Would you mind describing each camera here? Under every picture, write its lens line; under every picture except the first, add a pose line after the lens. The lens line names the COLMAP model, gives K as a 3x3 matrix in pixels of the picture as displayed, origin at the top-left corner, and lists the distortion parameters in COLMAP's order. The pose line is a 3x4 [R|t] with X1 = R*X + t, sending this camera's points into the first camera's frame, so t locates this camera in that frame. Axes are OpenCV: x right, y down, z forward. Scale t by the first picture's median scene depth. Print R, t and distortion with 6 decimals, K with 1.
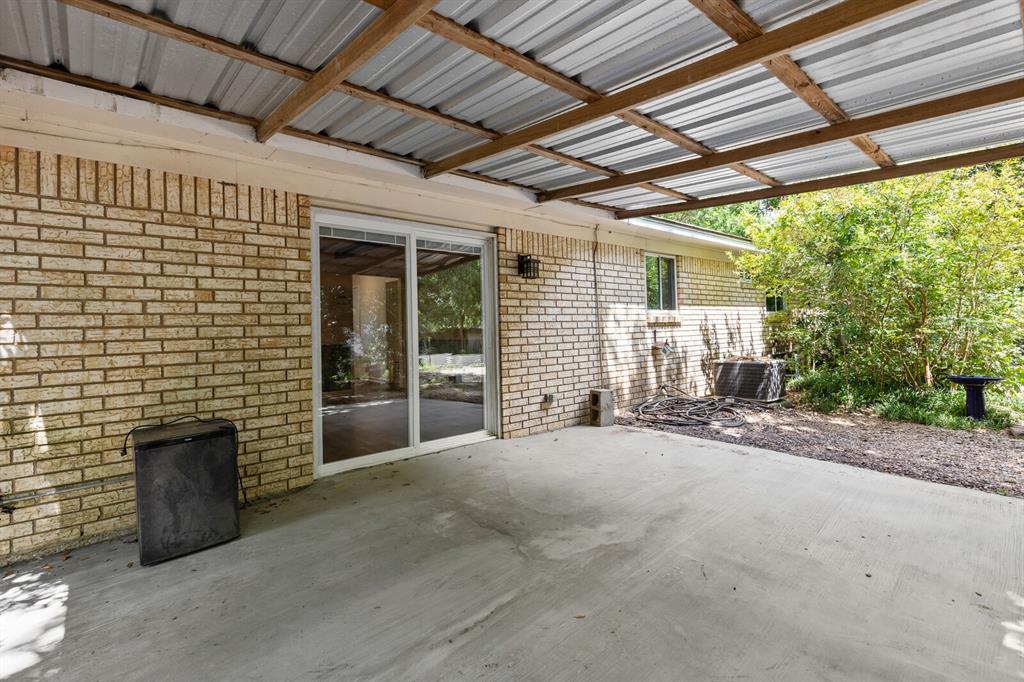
lens RADIAL K [[484.1, 0, 512.0], [0, 484.1, 341.0], [0, 0, 1]] dist [0.000285, 0.000128]
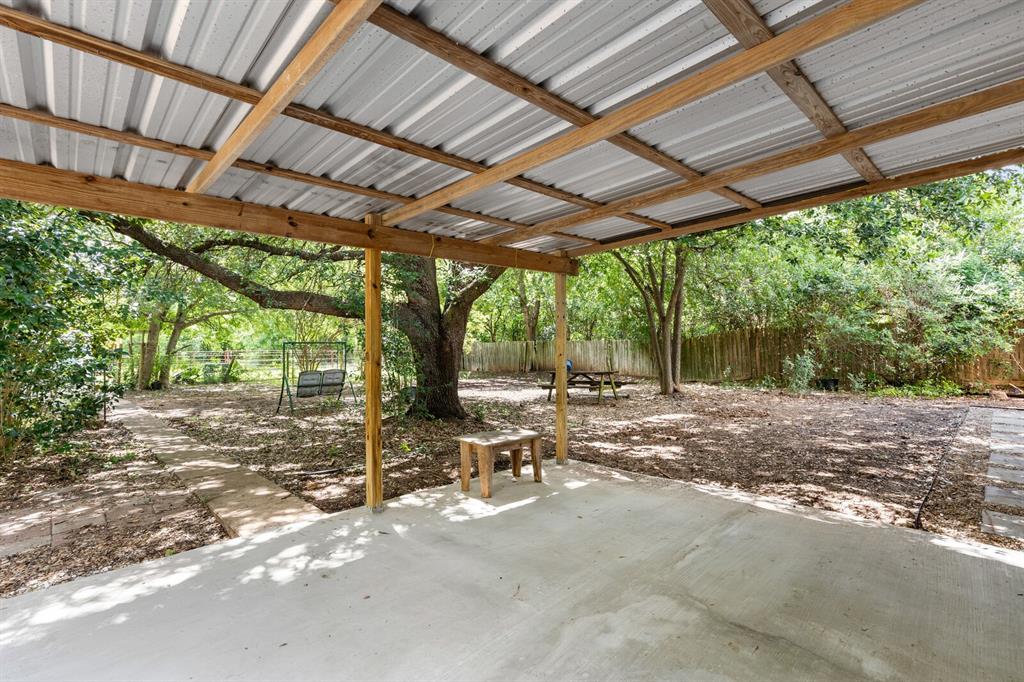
lens RADIAL K [[465.1, 0, 512.0], [0, 465.1, 341.0], [0, 0, 1]] dist [0.000050, -0.000047]
pose [[-0.998857, 0.028128, -0.038655, 0.398487], [0.026964, 0.999177, 0.030314, -0.101342], [0.039476, 0.029237, -0.998793, 1.860501]]
